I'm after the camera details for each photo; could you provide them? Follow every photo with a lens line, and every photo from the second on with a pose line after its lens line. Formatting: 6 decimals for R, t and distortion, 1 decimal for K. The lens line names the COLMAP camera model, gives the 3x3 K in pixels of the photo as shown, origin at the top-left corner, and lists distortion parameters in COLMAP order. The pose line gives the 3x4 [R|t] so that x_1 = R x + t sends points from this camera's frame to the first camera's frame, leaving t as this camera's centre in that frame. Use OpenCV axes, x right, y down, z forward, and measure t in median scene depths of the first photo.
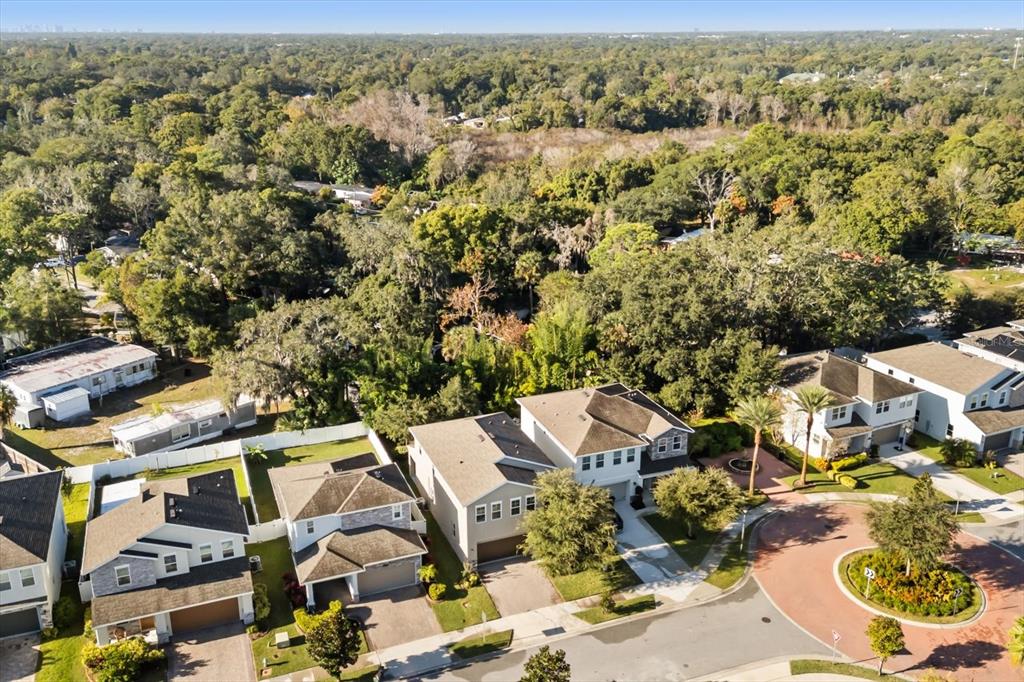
lens RADIAL K [[884.7, 0, 512.0], [0, 884.7, 341.0], [0, 0, 1]] dist [0.132910, -0.199856]
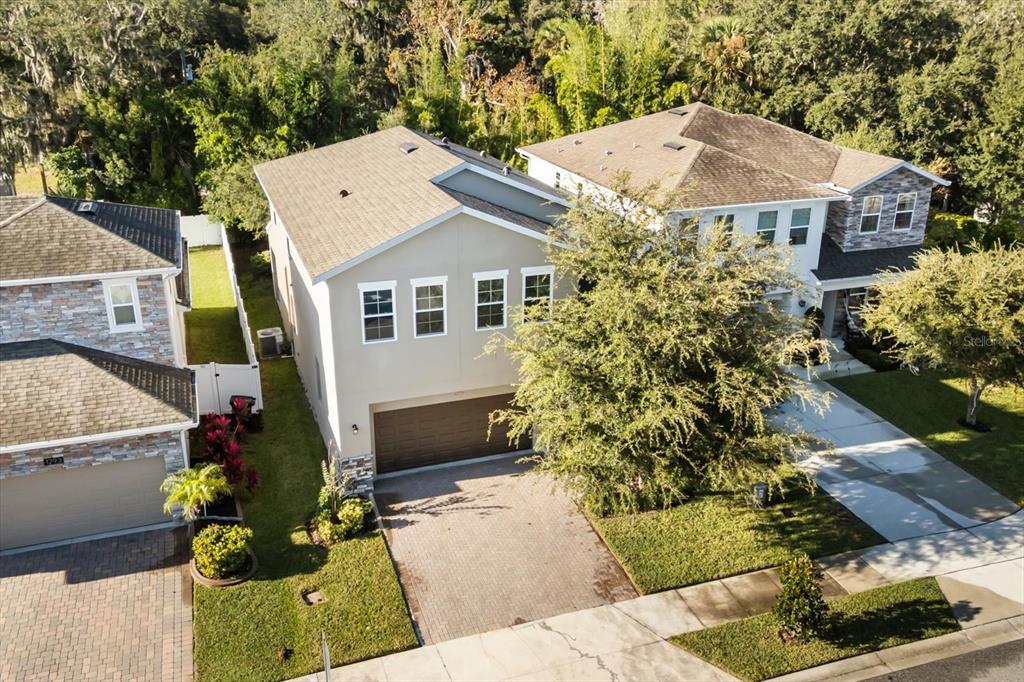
lens RADIAL K [[884.7, 0, 512.0], [0, 884.7, 341.0], [0, 0, 1]] dist [0.132910, -0.199856]
pose [[0.999387, 0.019359, -0.029186, 0.021744], [-0.018404, 0.999298, 0.032629, 0.191467], [0.029797, -0.032072, 0.999041, 0.678729]]
